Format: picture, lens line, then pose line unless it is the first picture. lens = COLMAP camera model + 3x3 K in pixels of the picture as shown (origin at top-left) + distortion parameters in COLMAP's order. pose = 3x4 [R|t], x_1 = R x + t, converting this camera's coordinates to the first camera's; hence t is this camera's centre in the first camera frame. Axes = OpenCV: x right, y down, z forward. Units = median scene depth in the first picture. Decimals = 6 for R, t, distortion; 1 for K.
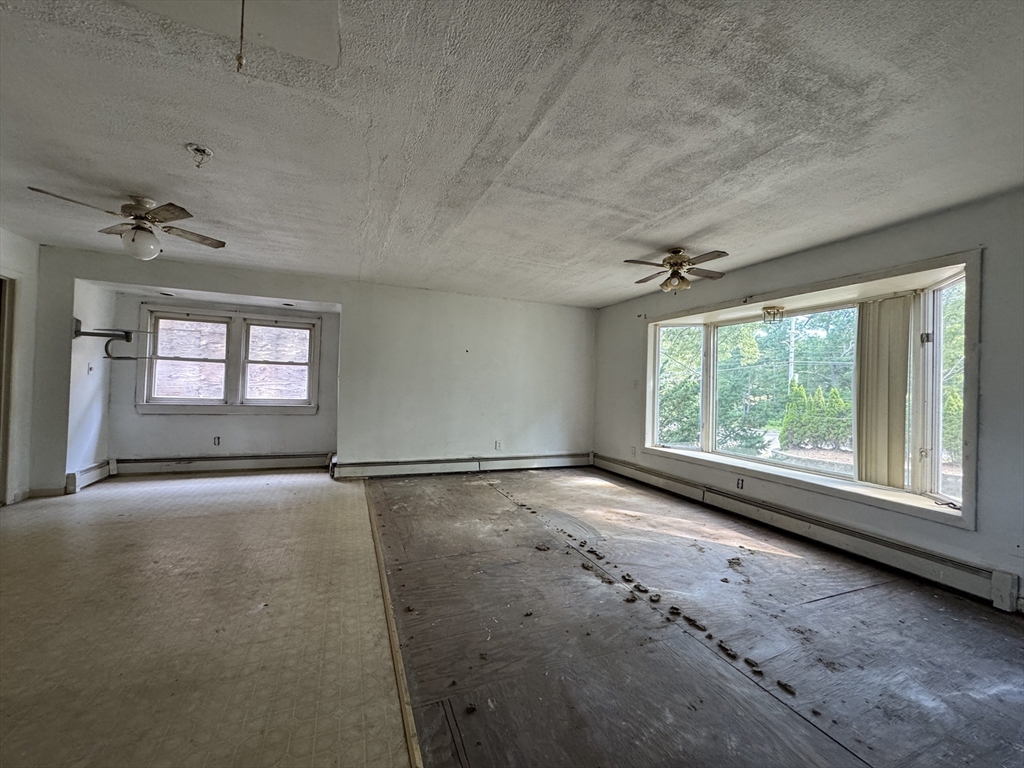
lens RADIAL K [[408.0, 0, 512.0], [0, 408.0, 384.0], [0, 0, 1]] dist [-0.003074, 0.000144]
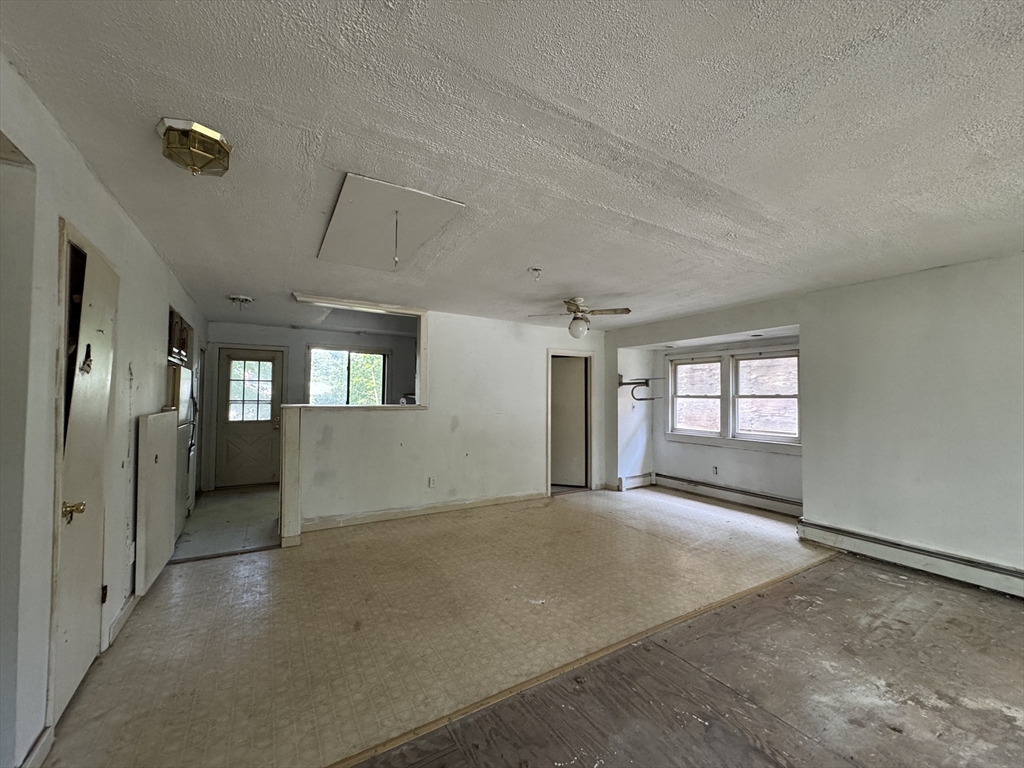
lens RADIAL K [[408.0, 0, 512.0], [0, 408.0, 384.0], [0, 0, 1]] dist [-0.003074, 0.000144]
pose [[0.153652, -0.061790, -0.986191, 0.353353], [0.005290, 0.998080, -0.061710, -0.033205], [0.988111, 0.004265, 0.153683, 0.363470]]
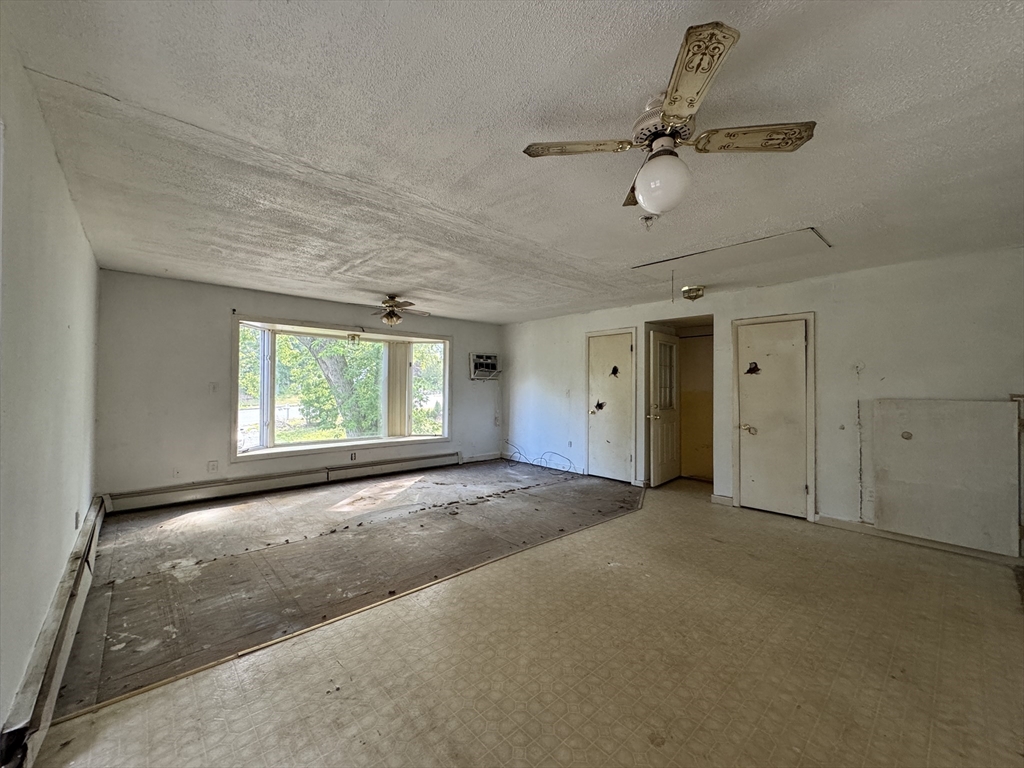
lens RADIAL K [[408.0, 0, 512.0], [0, 408.0, 384.0], [0, 0, 1]] dist [-0.003074, 0.000144]
pose [[-0.343458, -0.031591, 0.938637, -0.932651], [-0.026701, 0.999359, 0.023864, -0.057014], [-0.938789, -0.016866, -0.344081, 0.939118]]
